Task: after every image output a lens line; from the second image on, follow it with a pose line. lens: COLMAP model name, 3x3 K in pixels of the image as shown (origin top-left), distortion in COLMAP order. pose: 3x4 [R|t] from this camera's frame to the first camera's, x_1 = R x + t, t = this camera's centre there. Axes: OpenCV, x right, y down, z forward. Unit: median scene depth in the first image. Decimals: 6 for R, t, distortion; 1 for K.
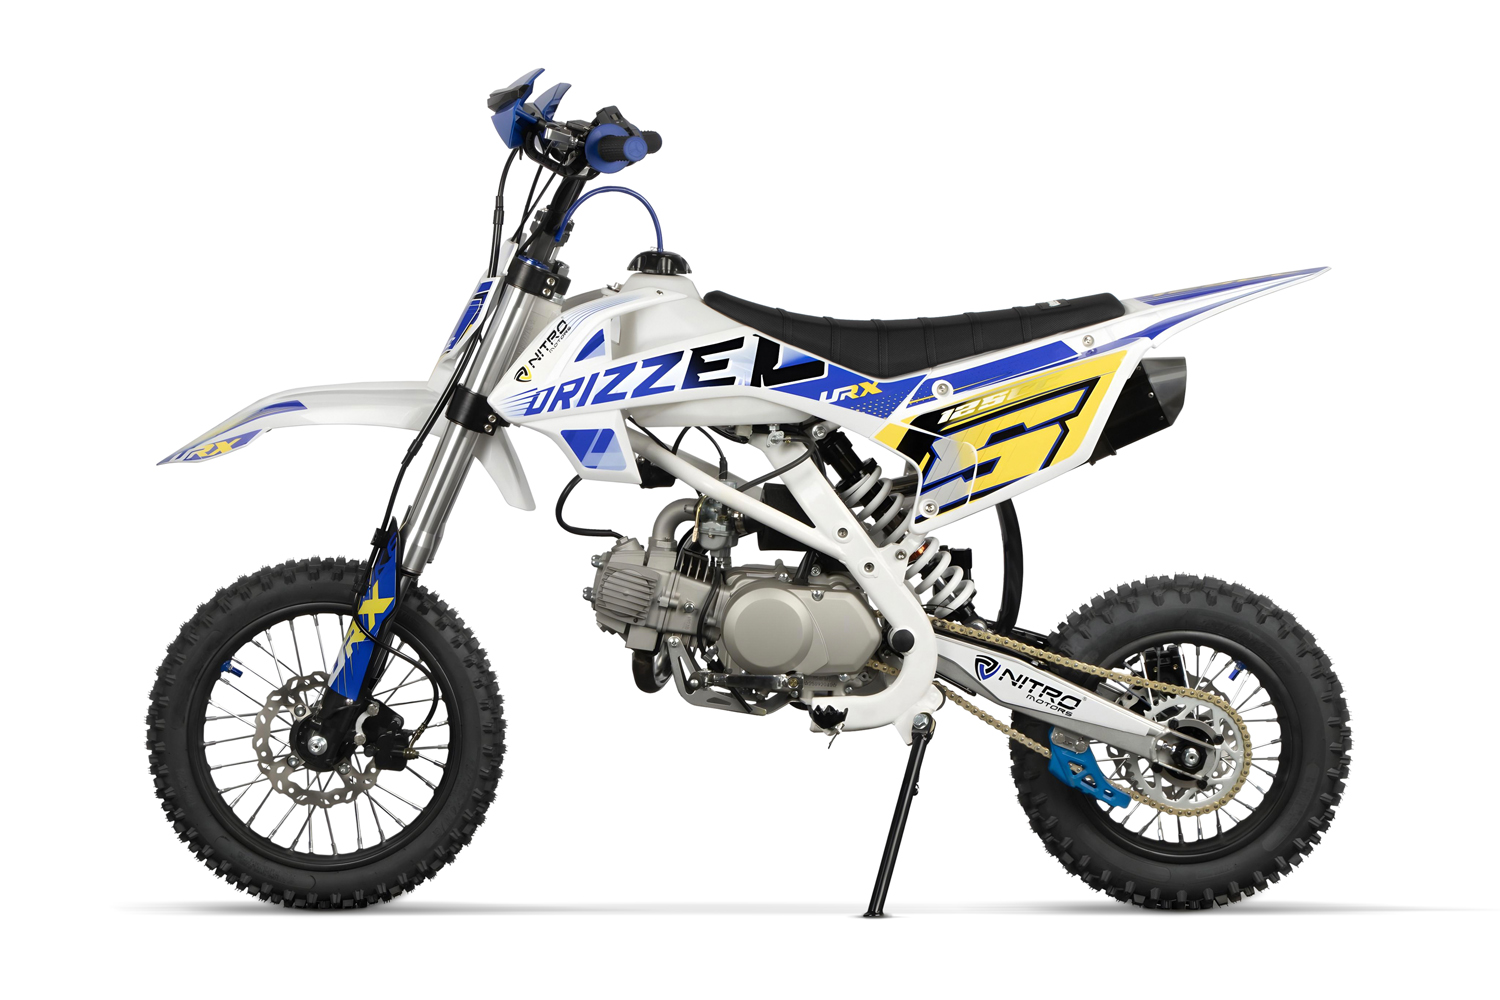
lens RADIAL K [[3936.7, 0, 750.0], [0, 3936.7, 500.0], [0, 0, 1]] dist [0.196701, 0.728611]
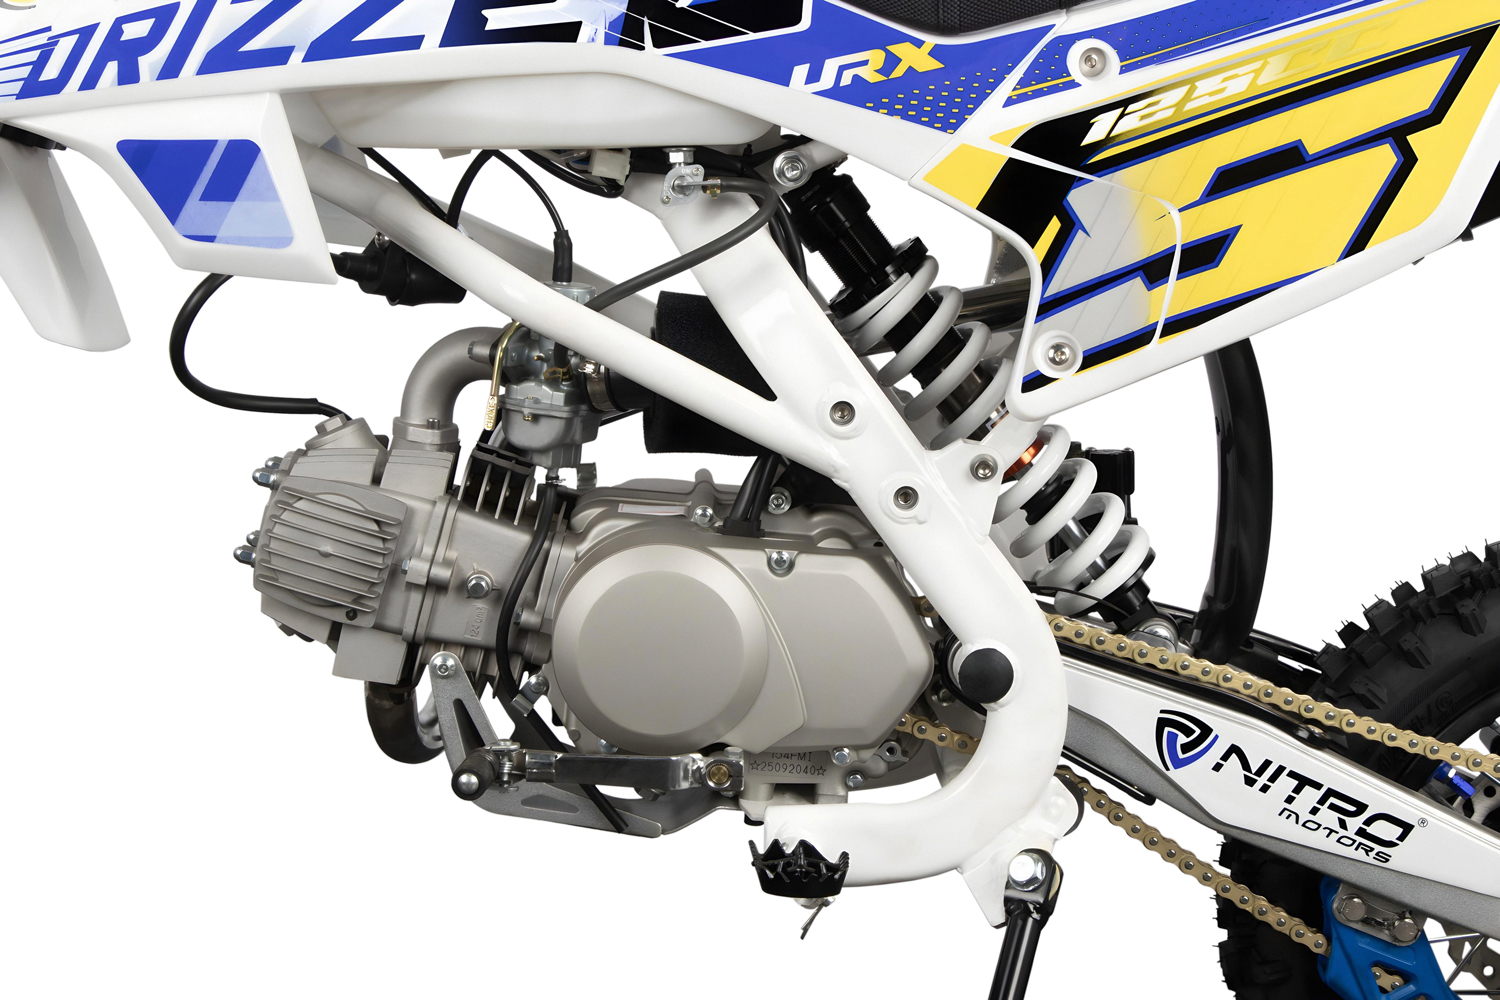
lens RADIAL K [[2817.6, 0, 750.0], [0, 2817.6, 500.0], [0, 0, 1]] dist [-0.019092, 1.648928]
pose [[0.999489, 0.013799, -0.028830, 0.022401], [-0.012663, 0.999150, 0.039226, 0.005907], [0.029347, -0.038841, 0.998814, 0.701978]]
